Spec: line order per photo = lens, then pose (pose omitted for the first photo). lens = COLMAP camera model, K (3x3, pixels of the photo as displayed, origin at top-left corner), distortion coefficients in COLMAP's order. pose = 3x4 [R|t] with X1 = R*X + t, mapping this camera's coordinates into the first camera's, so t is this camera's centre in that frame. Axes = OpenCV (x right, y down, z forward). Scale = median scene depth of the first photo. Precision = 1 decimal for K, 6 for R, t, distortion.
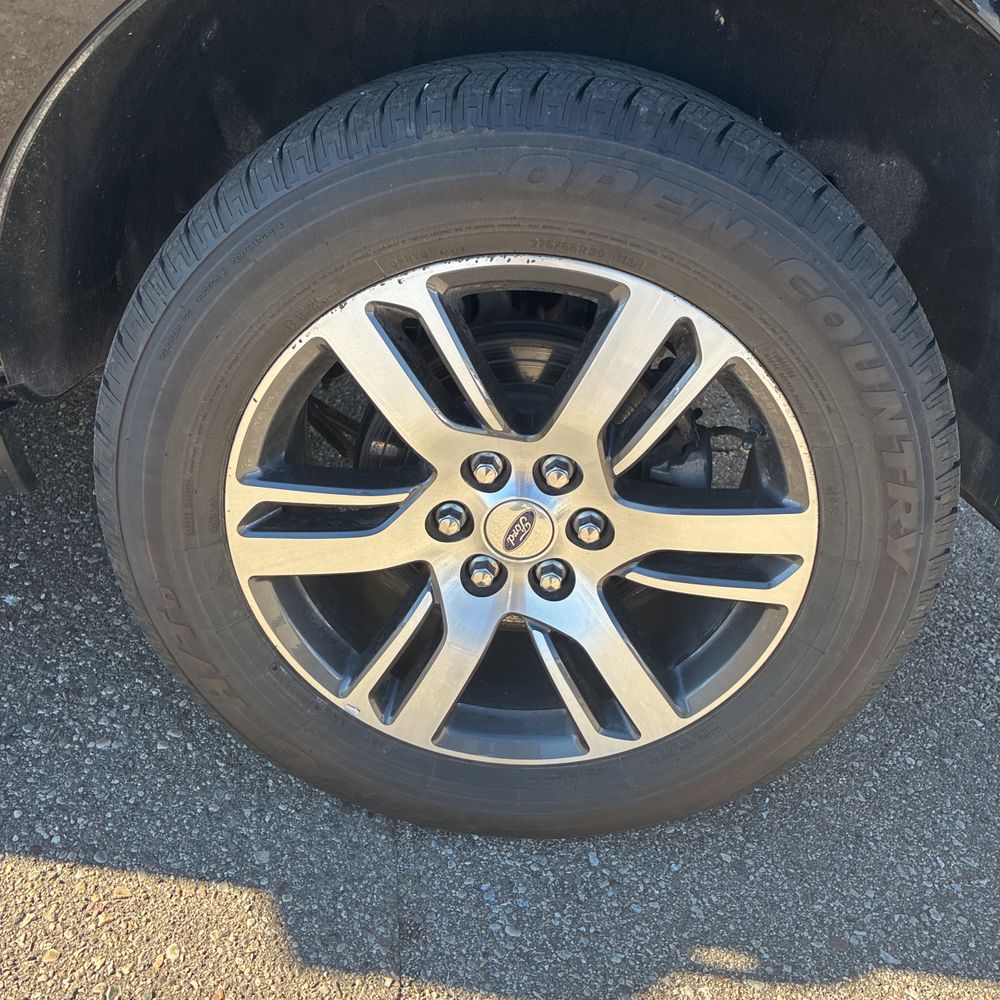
lens RADIAL K [[1011.7, 0, 500.8], [0, 1011.7, 491.5], [0, 0, 1]] dist [0.028077, 0.000000]
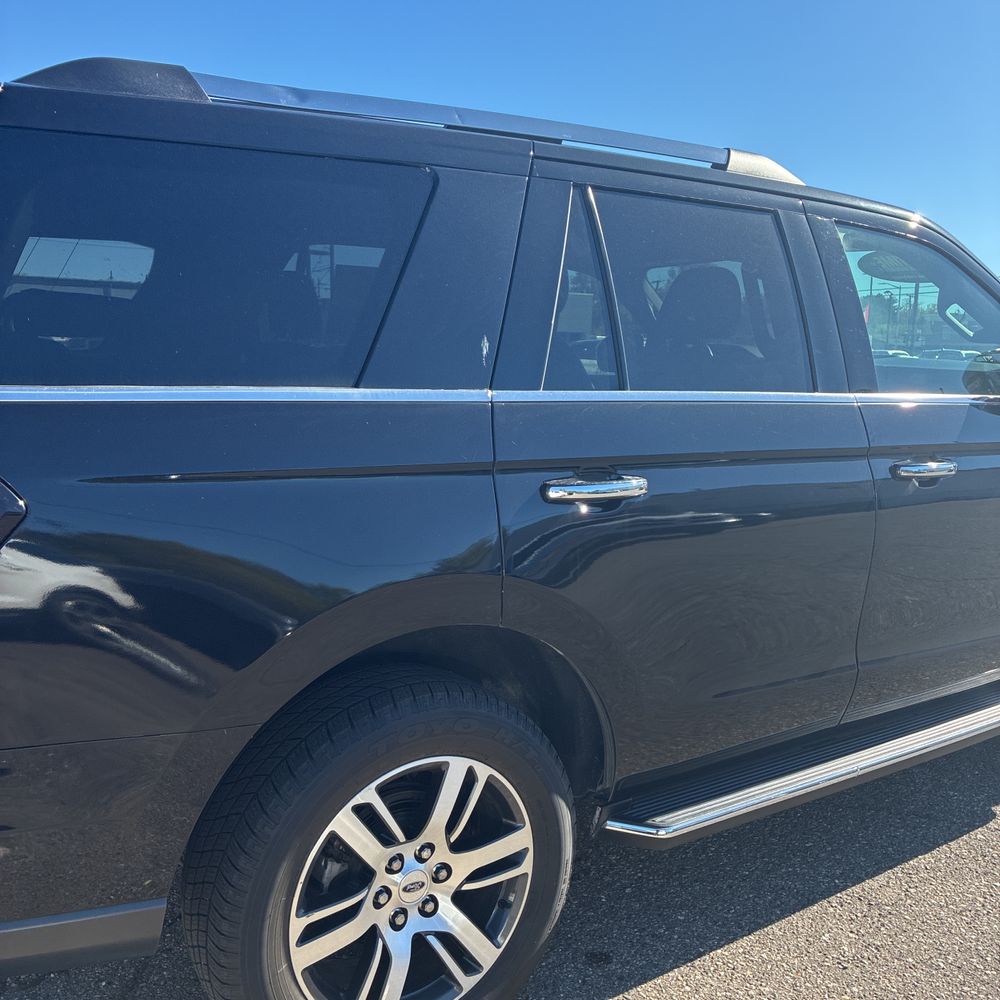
lens RADIAL K [[1011.7, 0, 478.6], [0, 1011.7, 505.0], [0, 0, 1]] dist [0.028077, 0.000000]
pose [[0.796231, -0.185133, 0.575970, -0.926315], [0.350238, 0.917329, -0.189319, -0.238049], [-0.493305, 0.352468, 0.795246, -0.985575]]
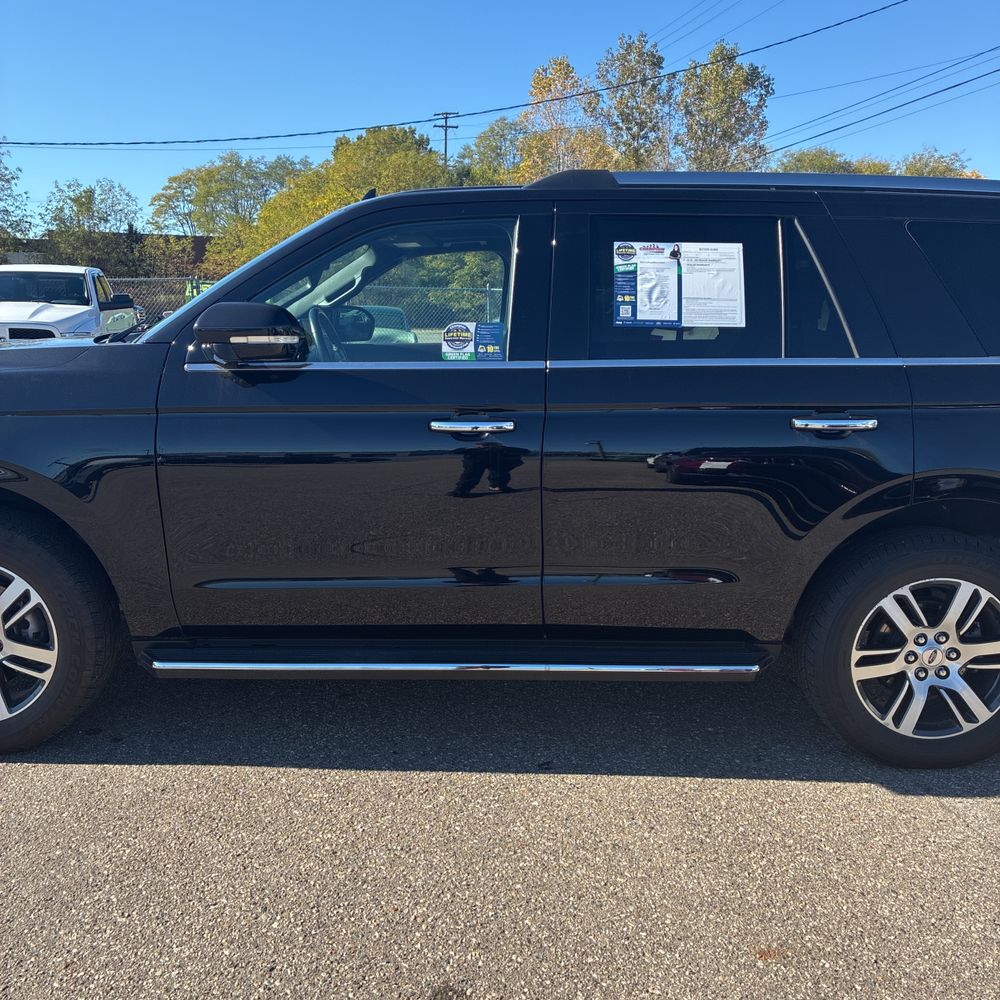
lens RADIAL K [[1011.7, 0, 490.7], [0, 1011.7, 502.6], [0, 0, 1]] dist [0.028077, 0.000000]
pose [[0.991786, -0.124266, 0.030312, -1.508450], [0.127430, 0.939408, -0.318237, 0.454812], [0.011071, 0.319486, 0.947526, -2.451661]]
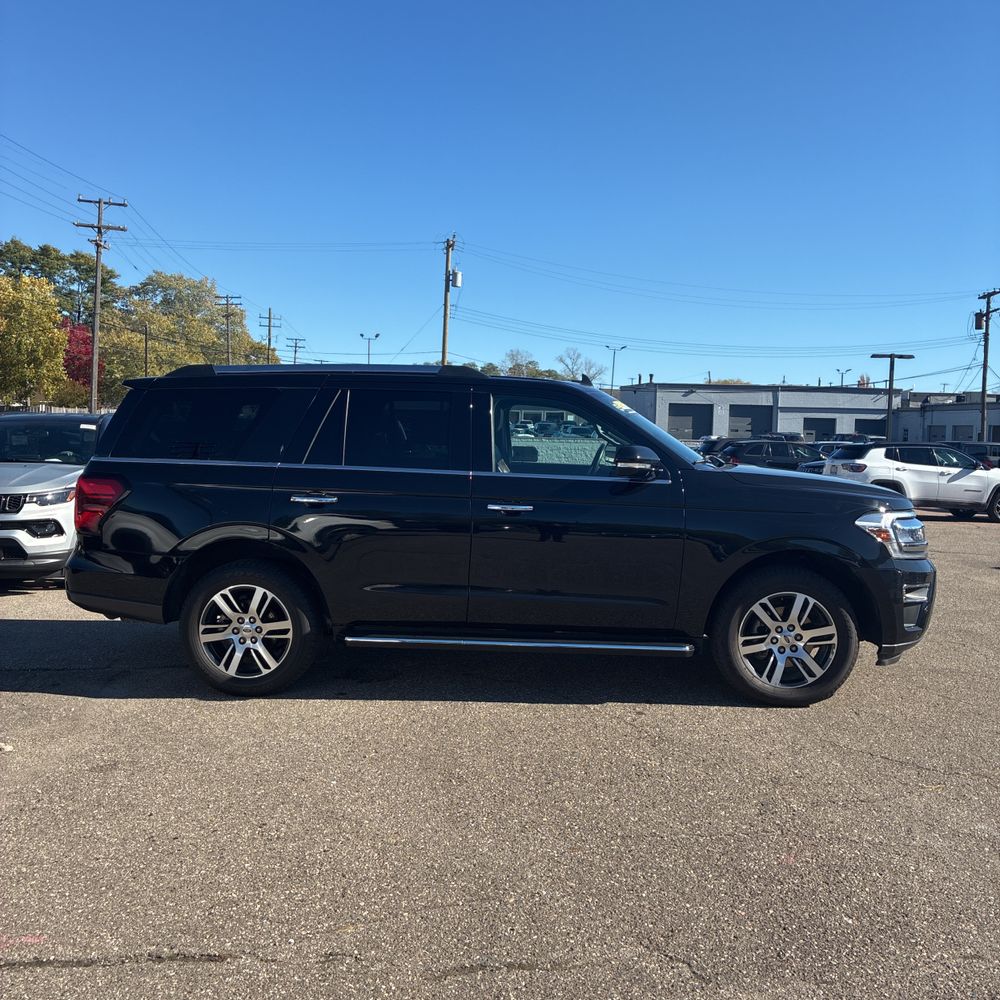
lens RADIAL K [[1011.7, 0, 503.2], [0, 1011.7, 507.6], [0, 0, 1]] dist [0.028077, 0.000000]
pose [[0.986456, -0.163975, -0.004109, -1.463546], [0.146118, 0.889862, -0.432199, 1.671667], [0.074526, 0.425745, 0.901769, -4.786413]]
